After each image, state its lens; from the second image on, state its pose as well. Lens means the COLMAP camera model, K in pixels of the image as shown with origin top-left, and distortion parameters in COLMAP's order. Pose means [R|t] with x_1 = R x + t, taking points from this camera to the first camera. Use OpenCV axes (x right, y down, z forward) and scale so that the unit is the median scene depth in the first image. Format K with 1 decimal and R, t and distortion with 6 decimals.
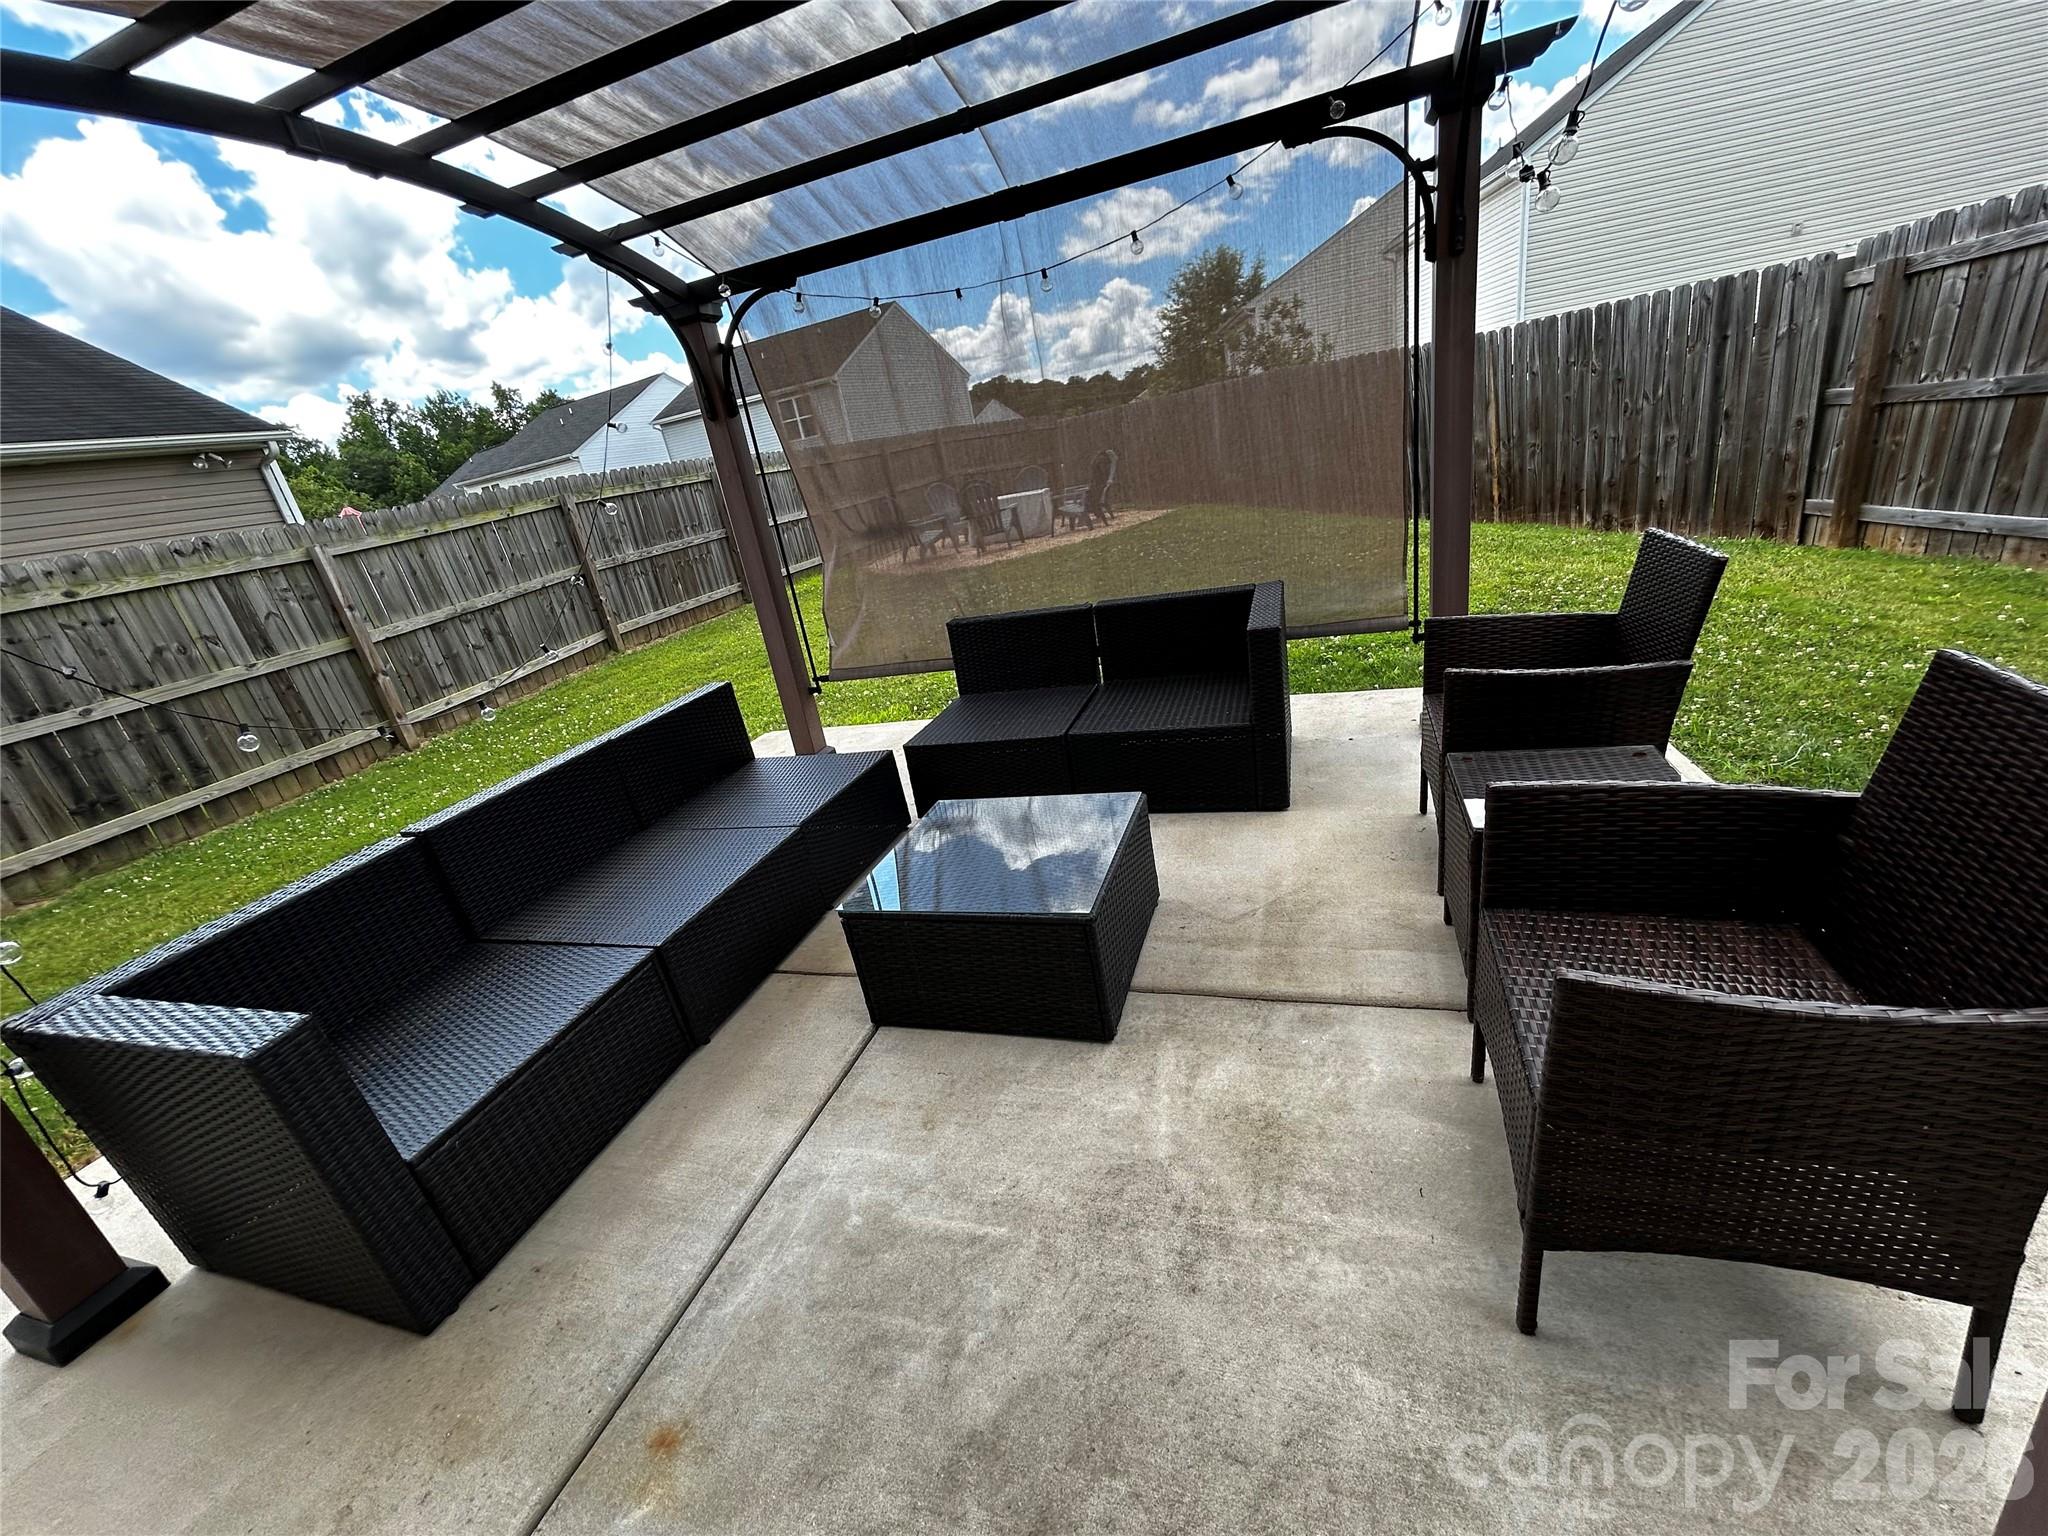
lens RADIAL K [[832.3, 0, 1027.6], [0, 832.3, 778.9], [0, 0, 1]] dist [0.001552, 0.000298]
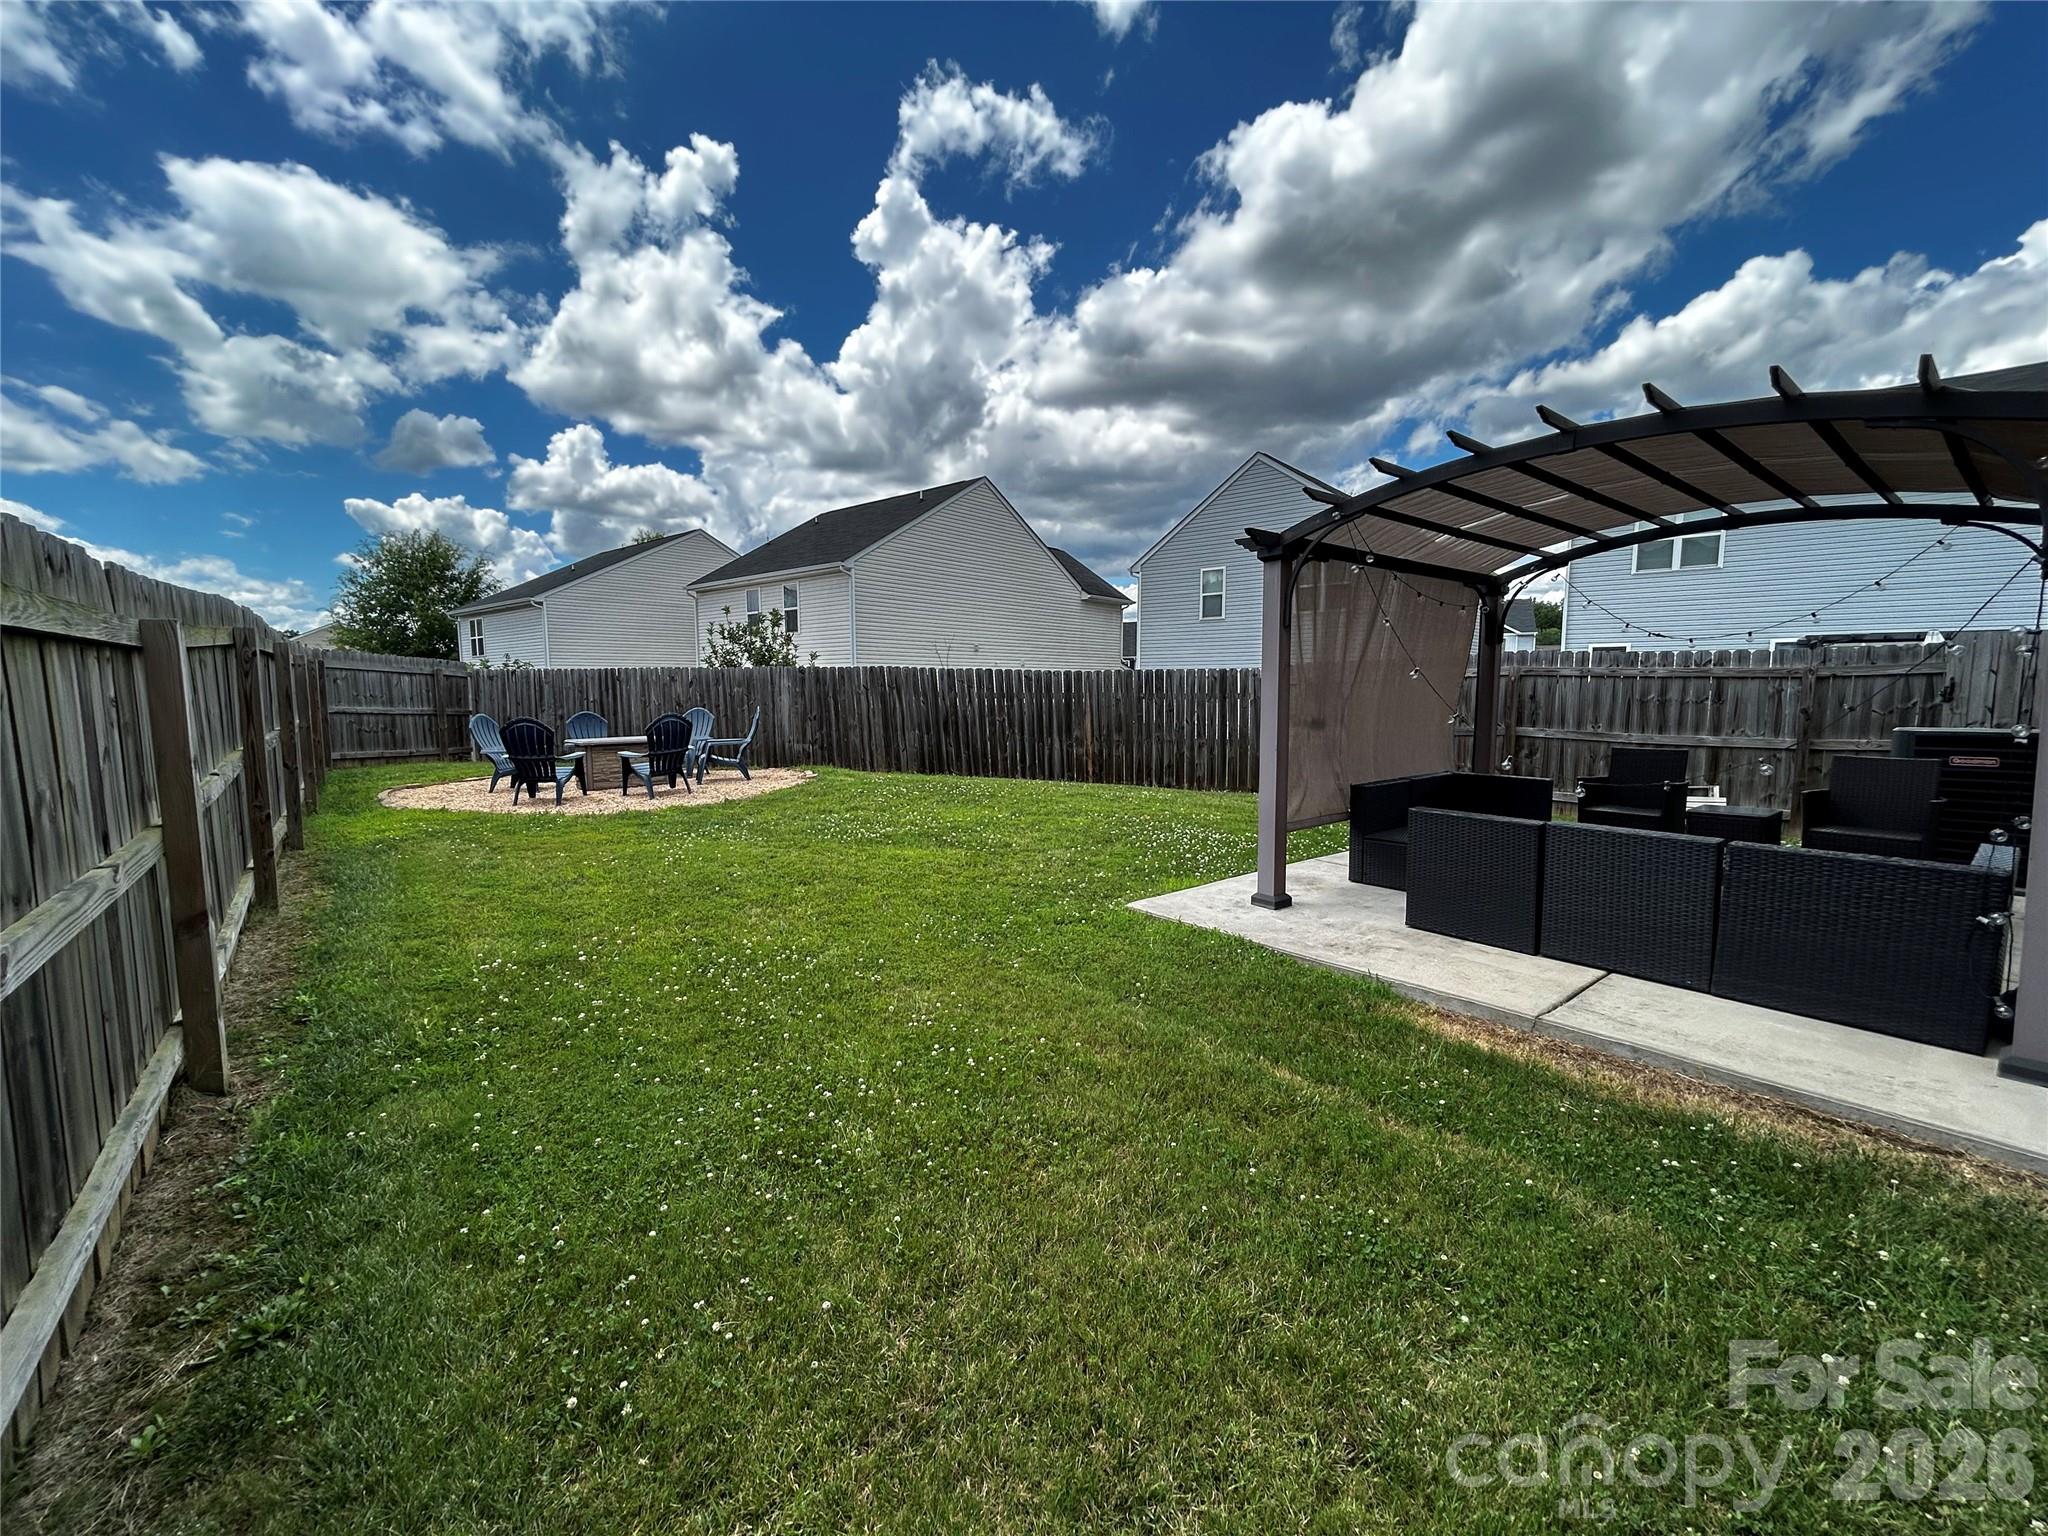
lens RADIAL K [[832.3, 0, 1019.6], [0, 832.3, 762.7], [0, 0, 1]] dist [0.001552, 0.000298]
pose [[0.548961, 0.094892, 0.830444, -0.879815], [0.224538, 0.940273, -0.255871, 0.005858], [-0.805124, 0.326929, 0.494866, 0.402050]]
